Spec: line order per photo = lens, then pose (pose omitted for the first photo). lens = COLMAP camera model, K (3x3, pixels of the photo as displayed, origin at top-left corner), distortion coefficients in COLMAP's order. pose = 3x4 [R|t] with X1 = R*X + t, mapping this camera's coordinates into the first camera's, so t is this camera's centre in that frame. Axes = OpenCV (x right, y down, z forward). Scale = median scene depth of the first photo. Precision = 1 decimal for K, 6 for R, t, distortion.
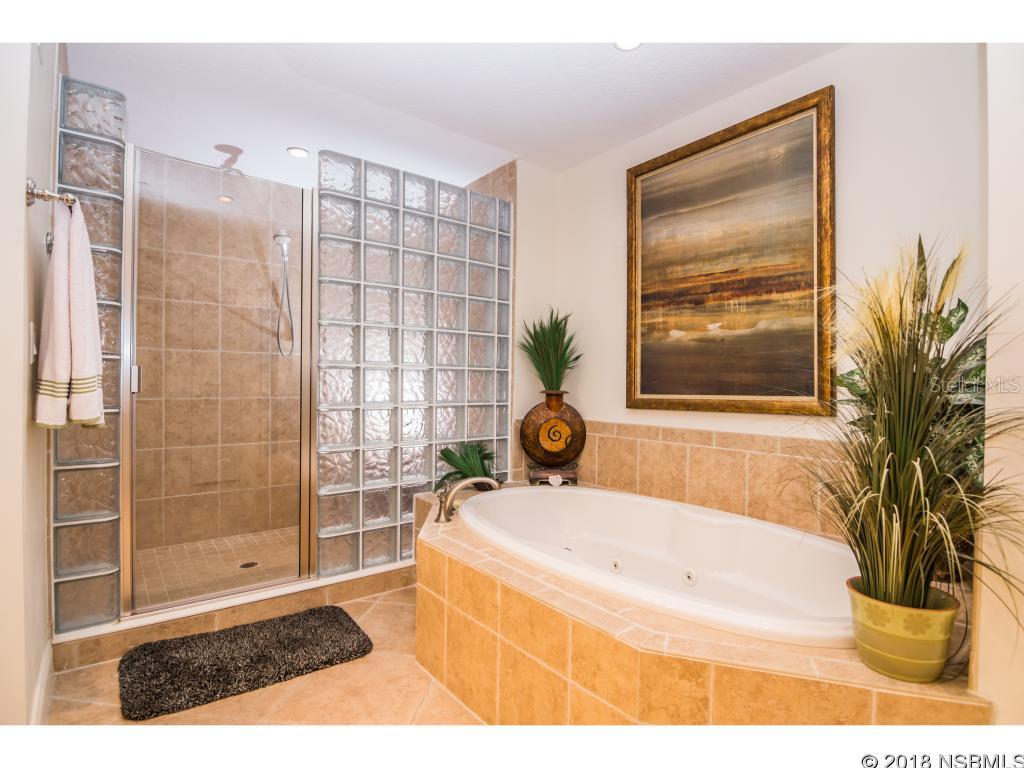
lens RADIAL K [[514.5, 0, 517.7], [0, 514.5, 386.0], [0, 0, 1]] dist [-0.008131, -0.007920]
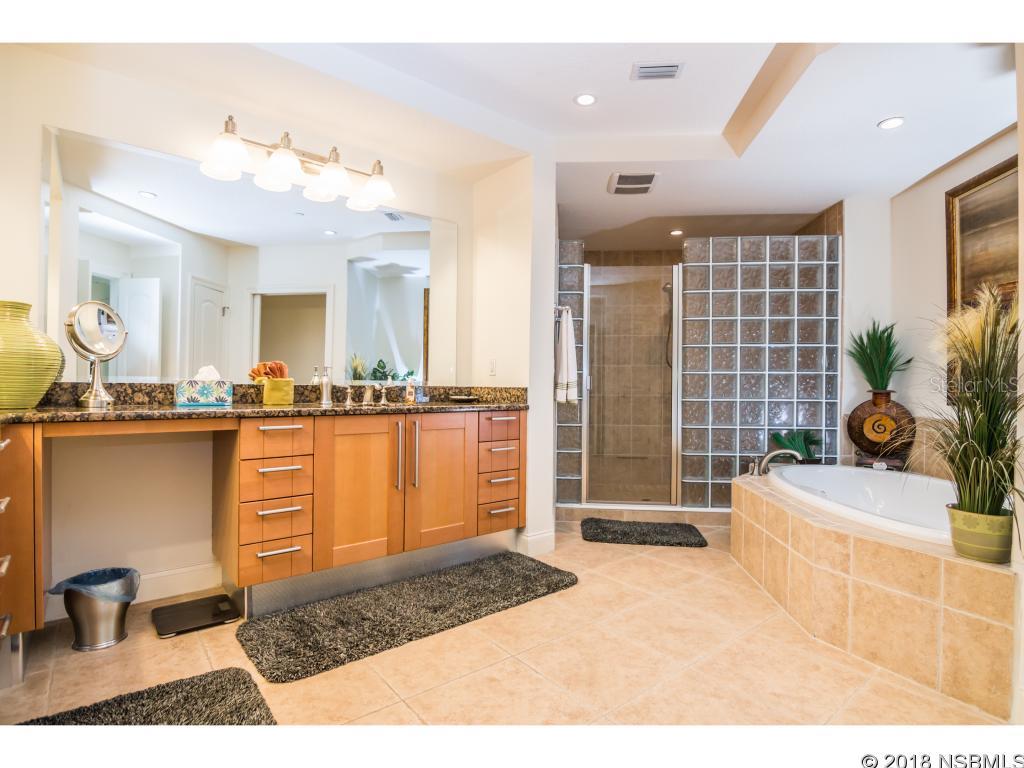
lens RADIAL K [[514.5, 0, 513.6], [0, 514.5, 386.2], [0, 0, 1]] dist [-0.008131, -0.007920]
pose [[0.711922, -0.005858, -0.702234, 0.330258], [-0.001897, 0.999946, -0.010265, 0.015392], [0.702256, 0.008640, 0.711872, -0.463803]]
